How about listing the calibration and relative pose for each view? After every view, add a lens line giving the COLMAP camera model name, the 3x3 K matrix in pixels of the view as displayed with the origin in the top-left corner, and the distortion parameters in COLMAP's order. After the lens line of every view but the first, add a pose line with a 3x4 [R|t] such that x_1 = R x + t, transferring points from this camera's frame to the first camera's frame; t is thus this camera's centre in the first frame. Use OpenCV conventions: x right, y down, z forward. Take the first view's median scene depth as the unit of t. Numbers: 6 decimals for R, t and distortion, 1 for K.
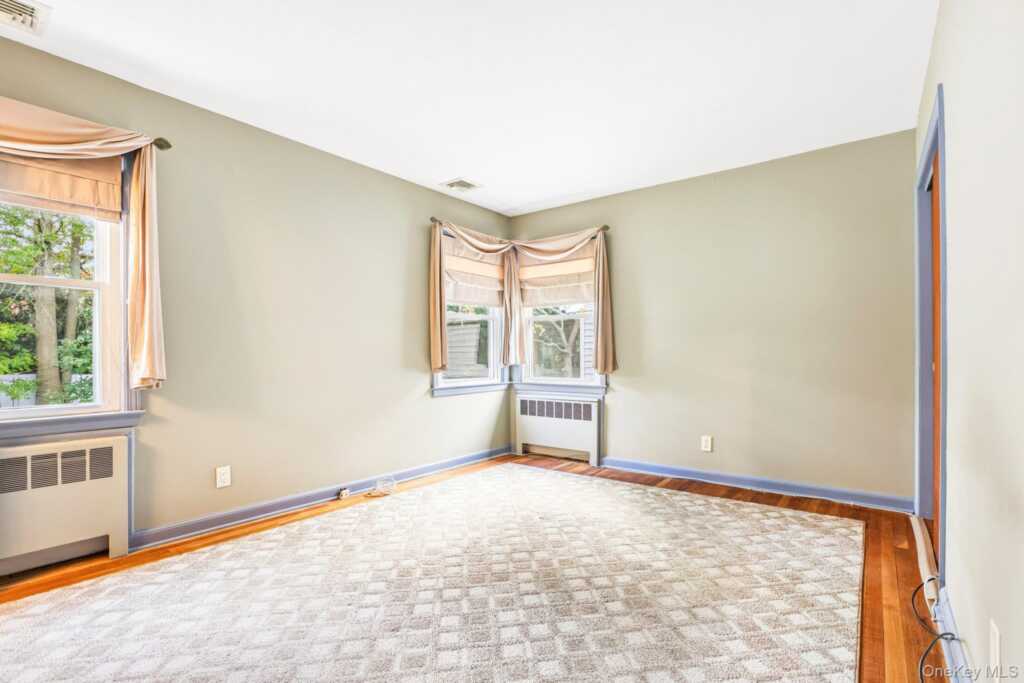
lens RADIAL K [[480.0, 0, 512.0], [0, 480.0, 341.5], [0, 0, 1]] dist [-0.040914, 0.000716]
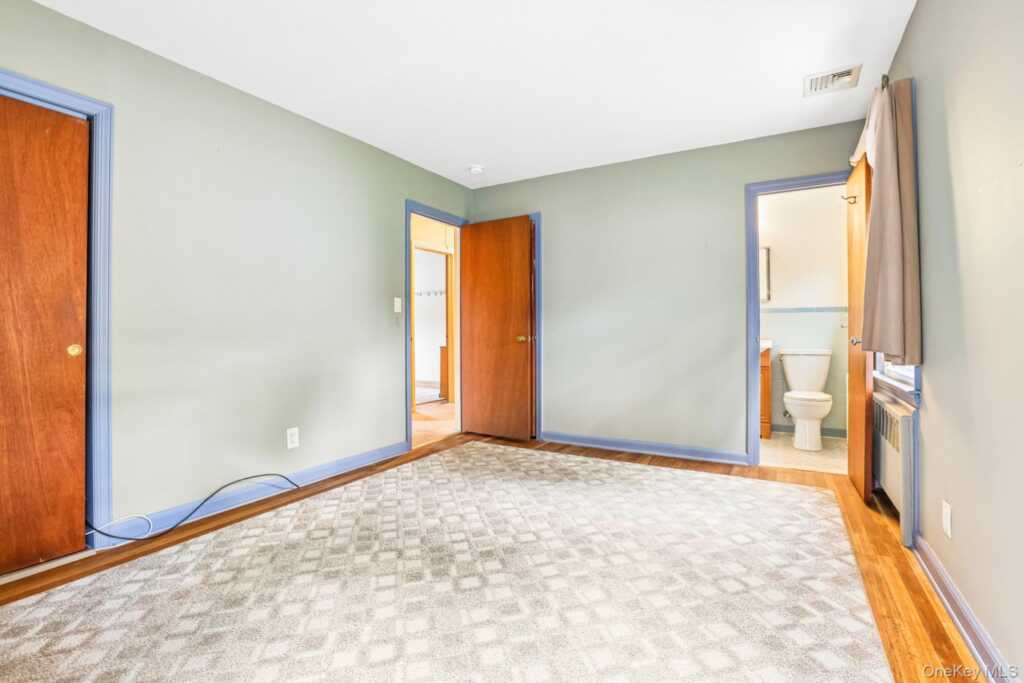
lens RADIAL K [[480.0, 0, 512.0], [0, 480.0, 341.5], [0, 0, 1]] dist [-0.040914, 0.000716]
pose [[-0.990925, 0.008658, -0.134138, 0.057902], [0.009936, 0.999911, -0.008863, 0.066065], [0.134049, -0.010116, -0.990923, 2.044261]]
